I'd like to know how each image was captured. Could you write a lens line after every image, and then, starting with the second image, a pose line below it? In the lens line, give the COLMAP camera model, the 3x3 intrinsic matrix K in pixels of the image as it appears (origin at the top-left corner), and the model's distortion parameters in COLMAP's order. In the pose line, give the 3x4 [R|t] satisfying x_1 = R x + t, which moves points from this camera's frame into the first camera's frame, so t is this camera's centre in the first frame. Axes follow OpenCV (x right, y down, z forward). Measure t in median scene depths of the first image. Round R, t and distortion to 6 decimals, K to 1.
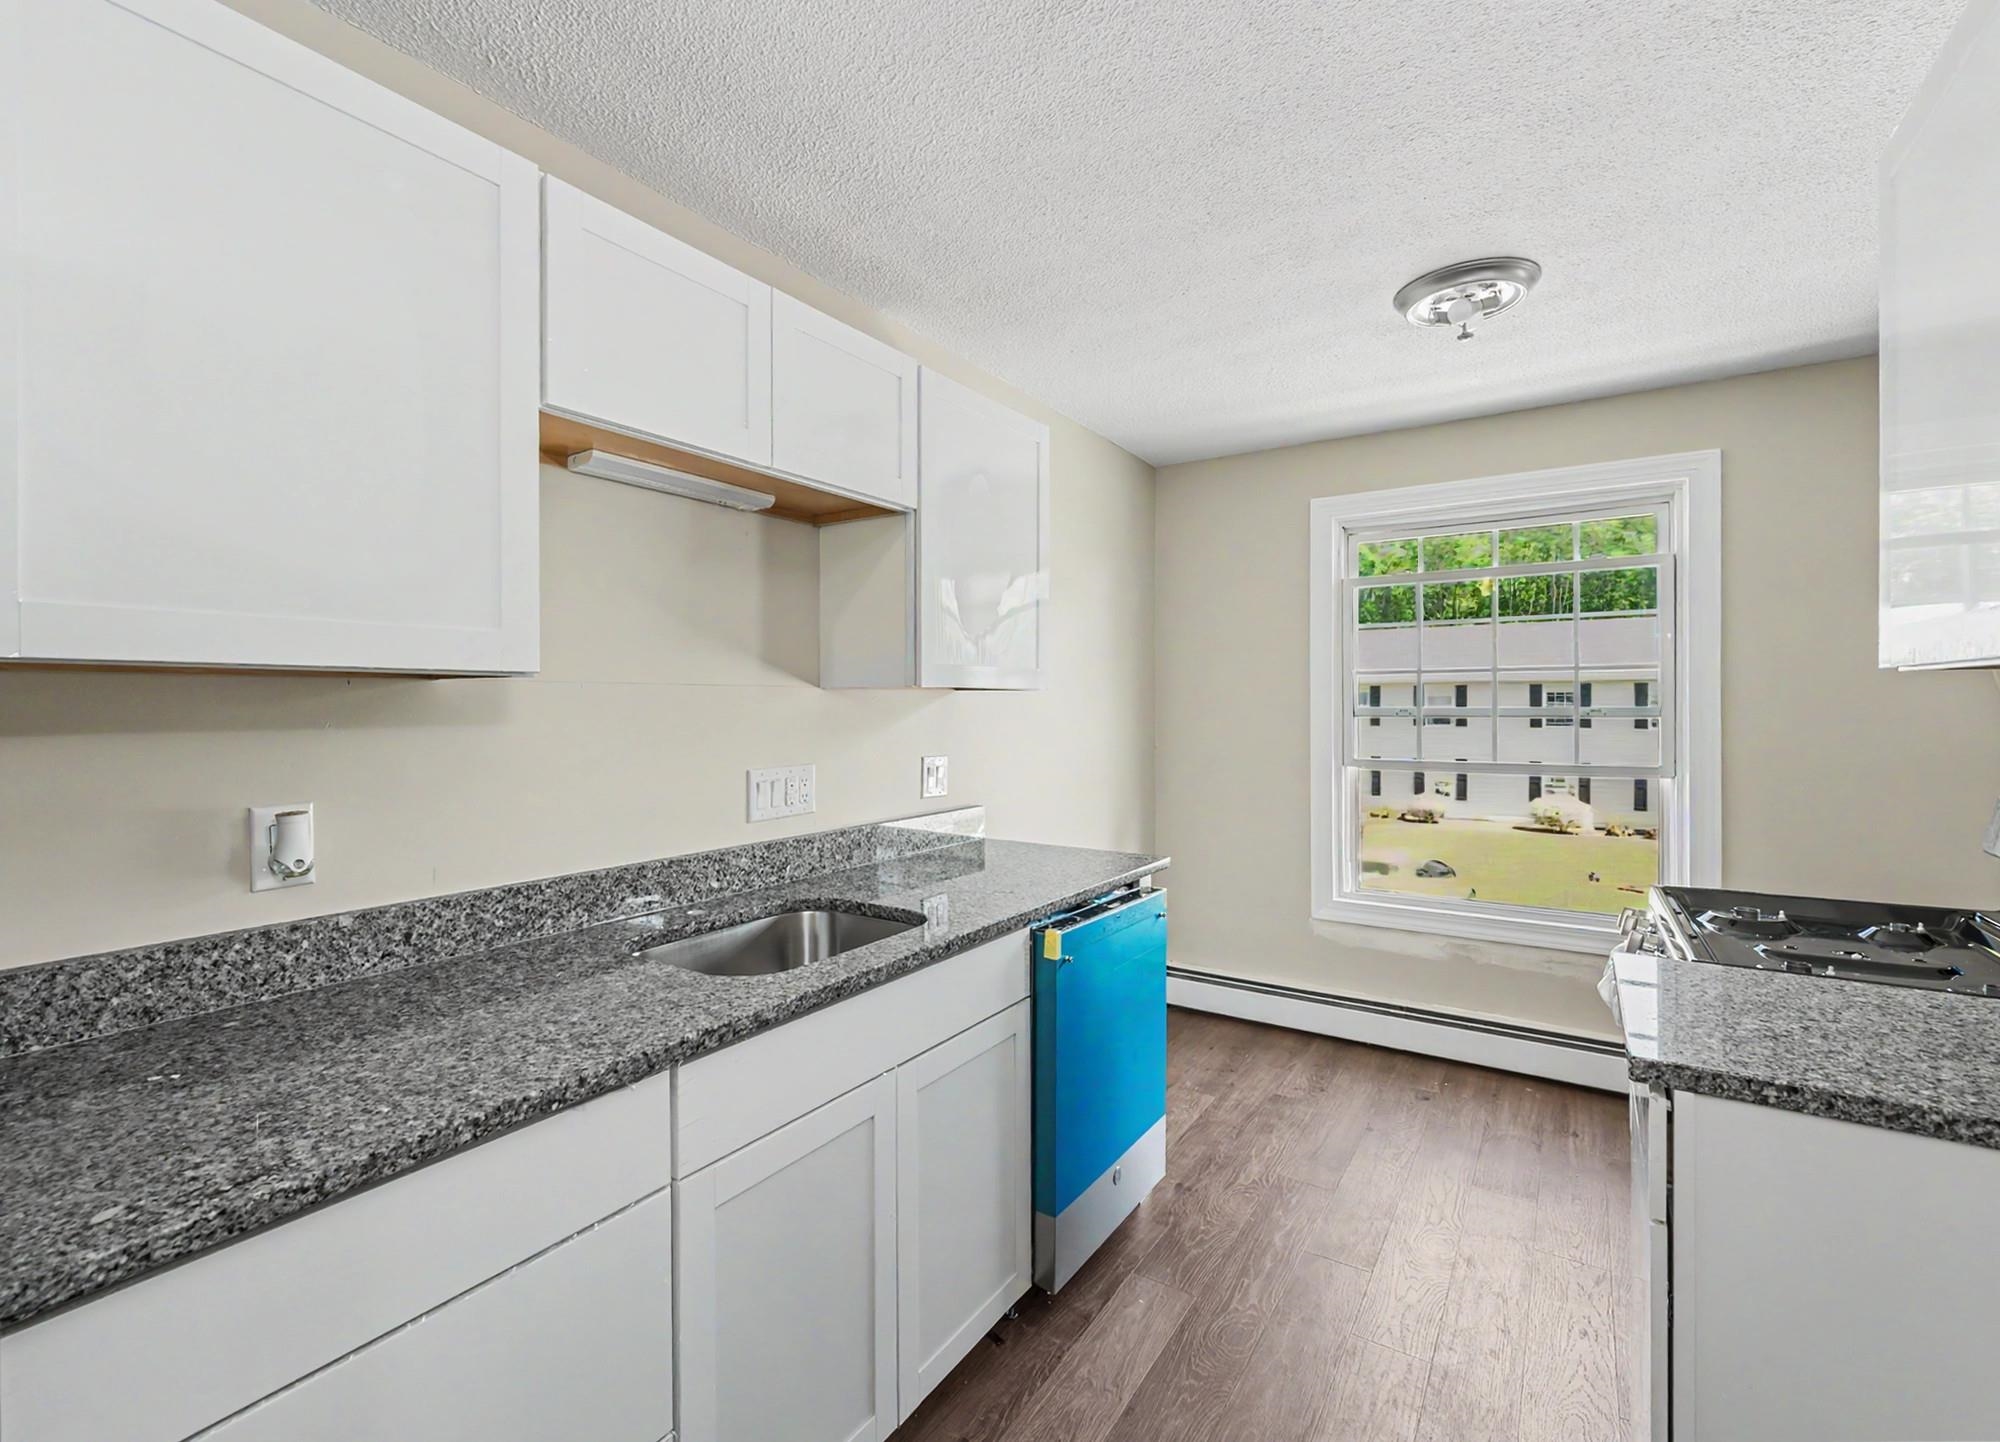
lens RADIAL K [[871.2, 0, 993.2], [0, 871.2, 707.5], [0, 0, 1]] dist [-0.001908, -0.000215]
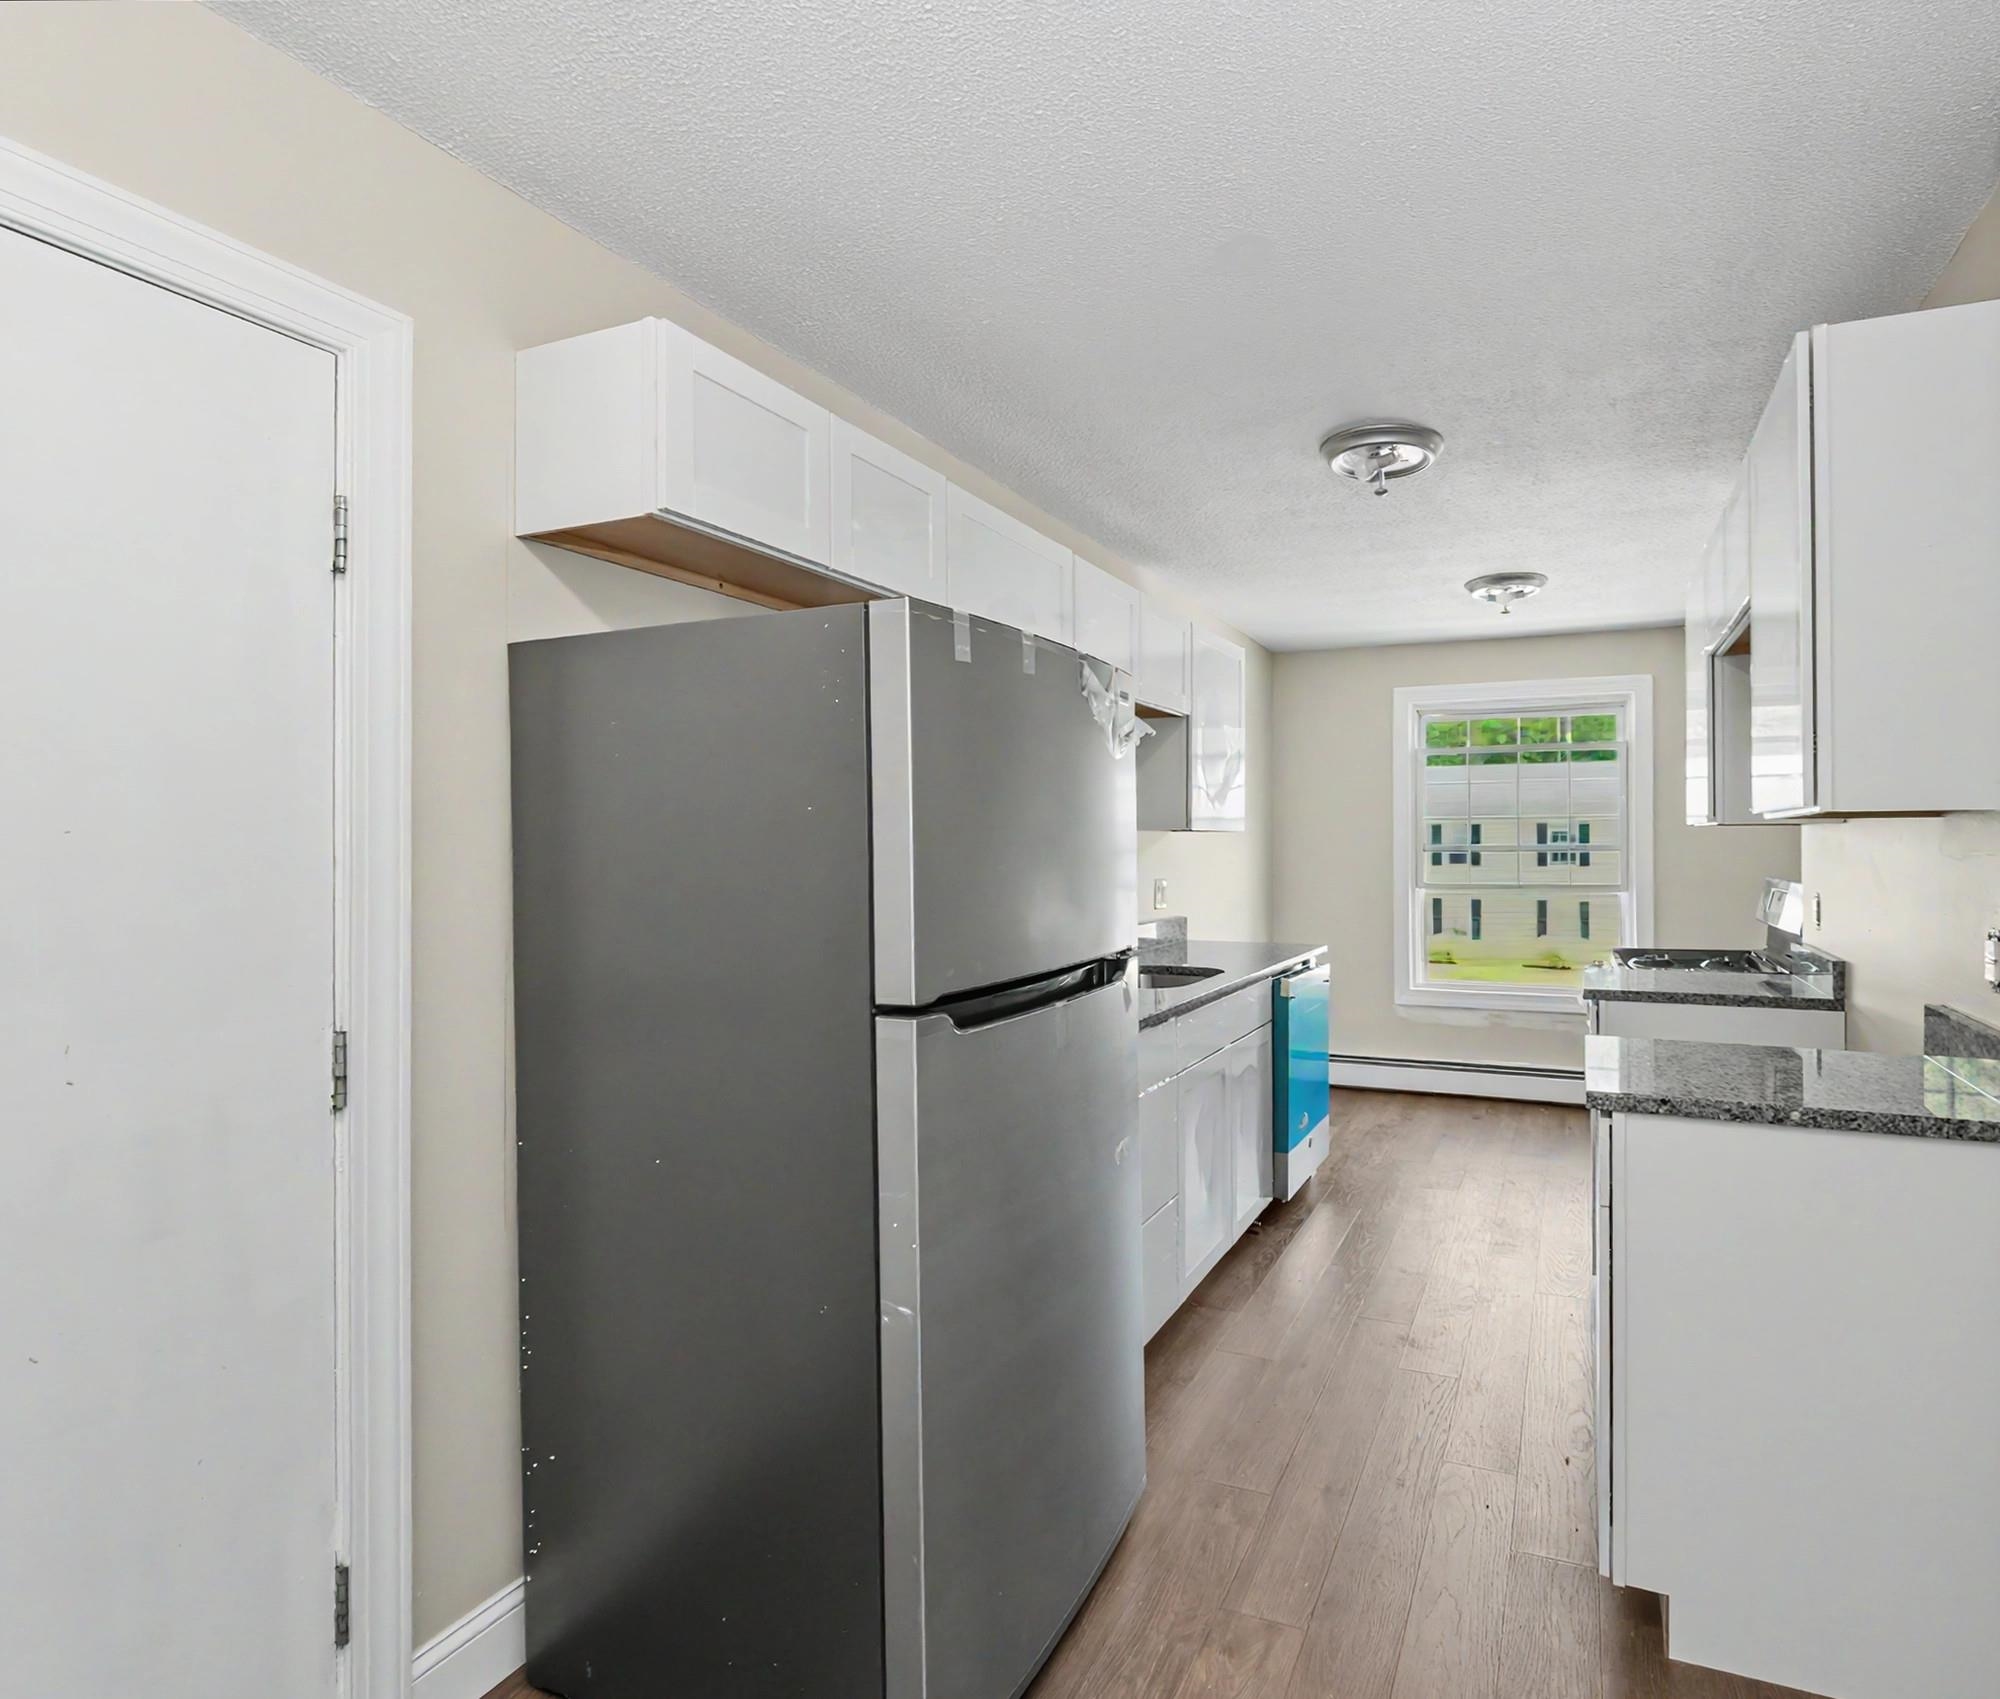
lens RADIAL K [[963.5, 0, 1245.8], [0, 963.5, 838.7], [0, 0, 1]] dist [-0.016901, -0.000095]
pose [[0.966750, 0.001218, 0.255721, -0.297852], [0.000899, 0.999966, -0.008161, 0.003993], [-0.255723, 0.008119, 0.966716, -0.467663]]
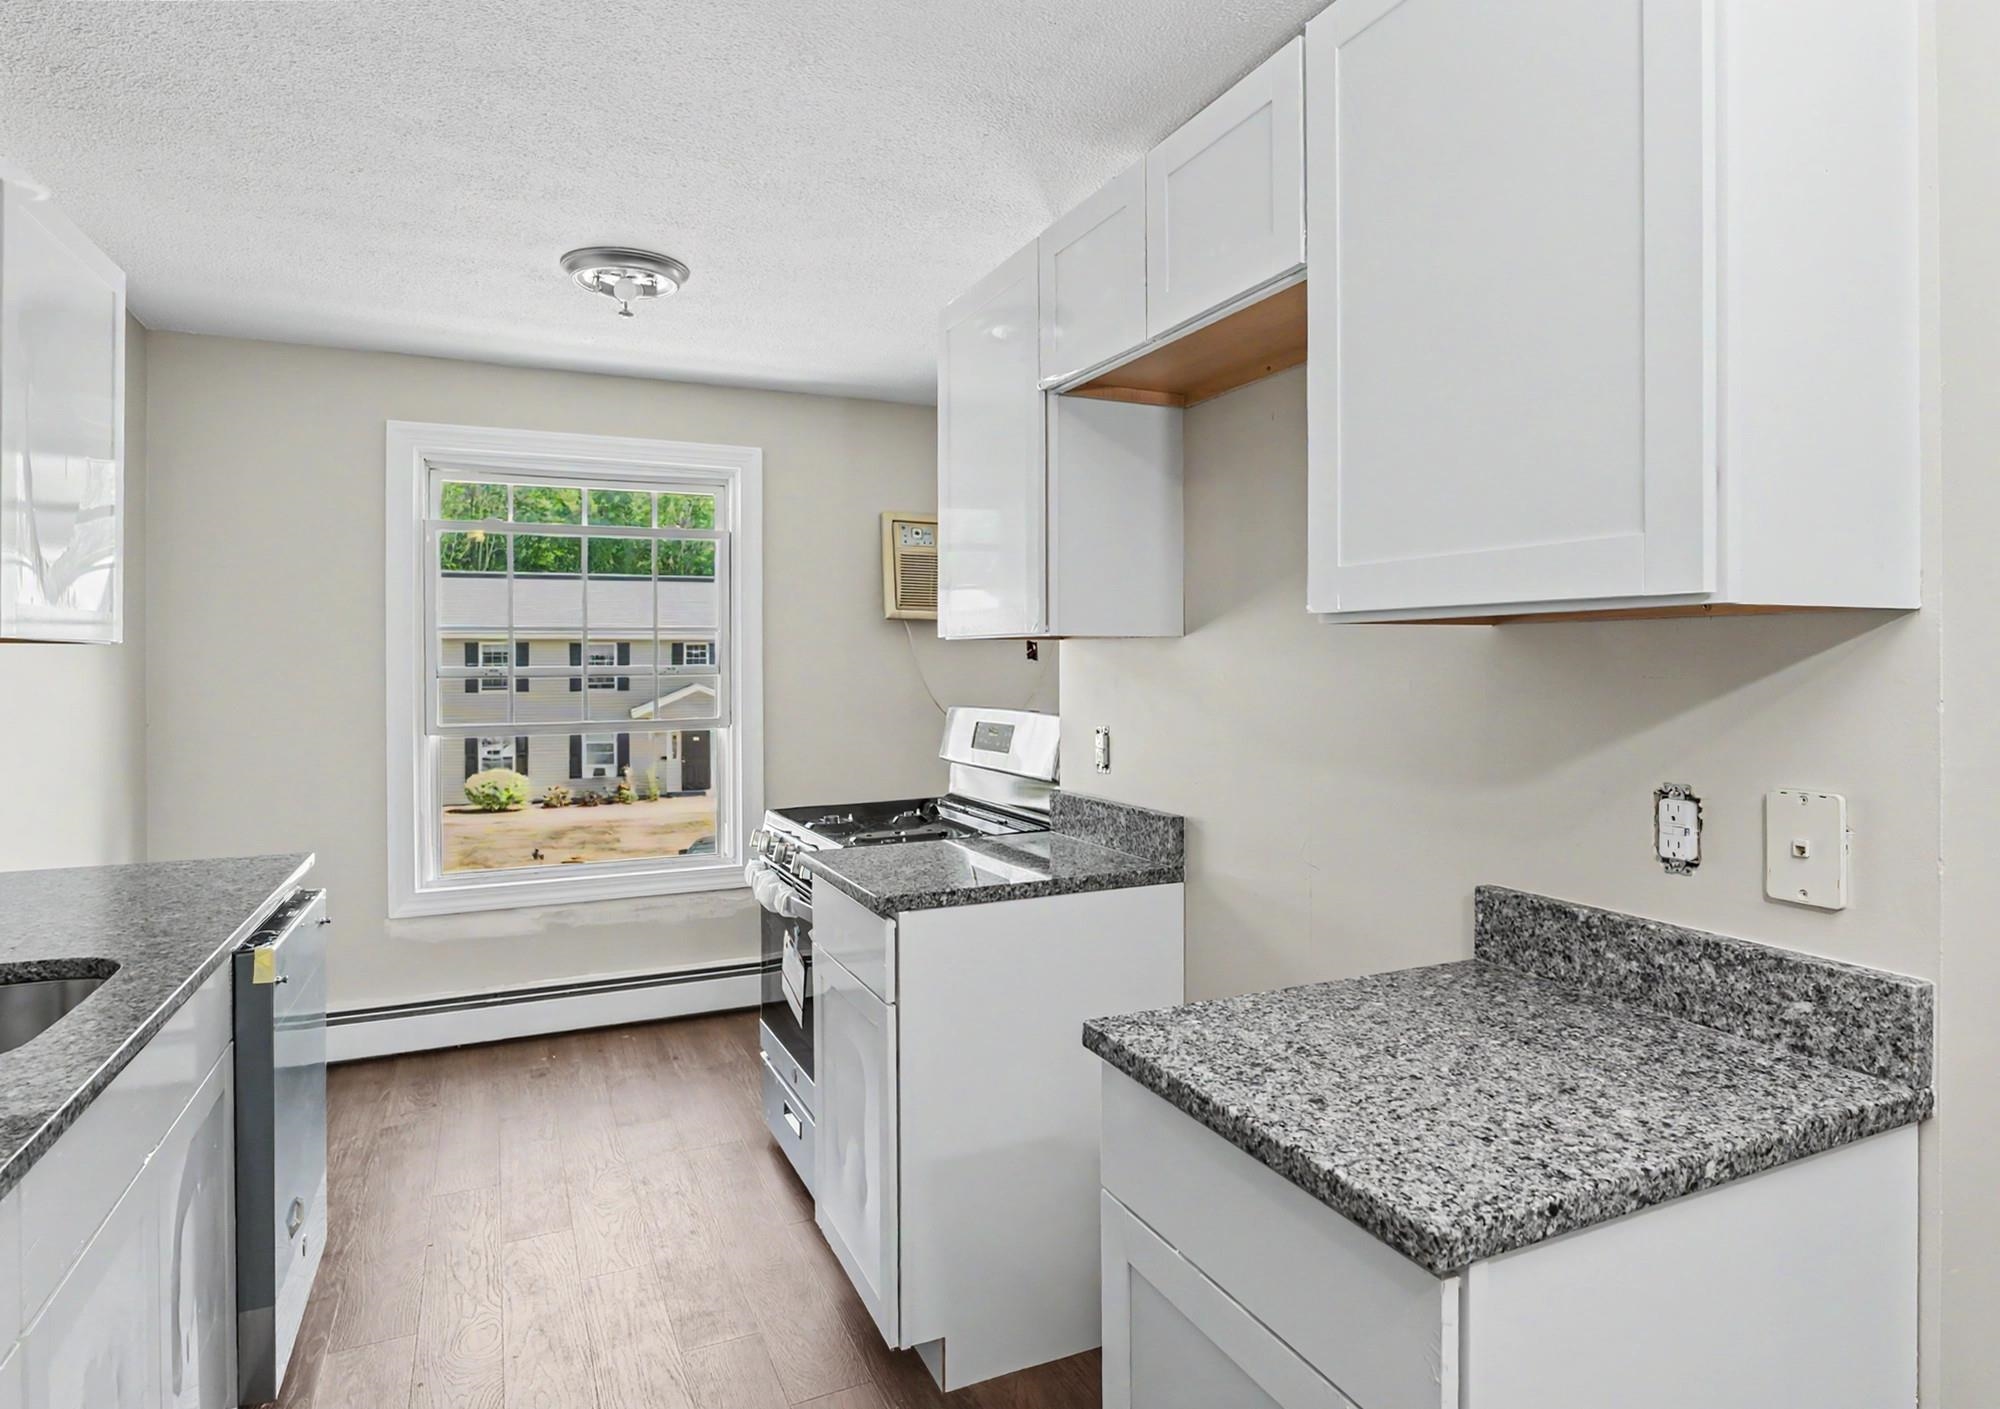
lens RADIAL K [[1075.6, 0, 977.4], [0, 1075.6, 666.4], [0, 0, 1]] dist [-0.004842, 0.000251]
pose [[0.542537, -0.004185, 0.840021, -0.254589], [0.006871, 0.999976, 0.000545, 0.002782], [-0.840004, 0.005476, 0.542553, -0.049328]]
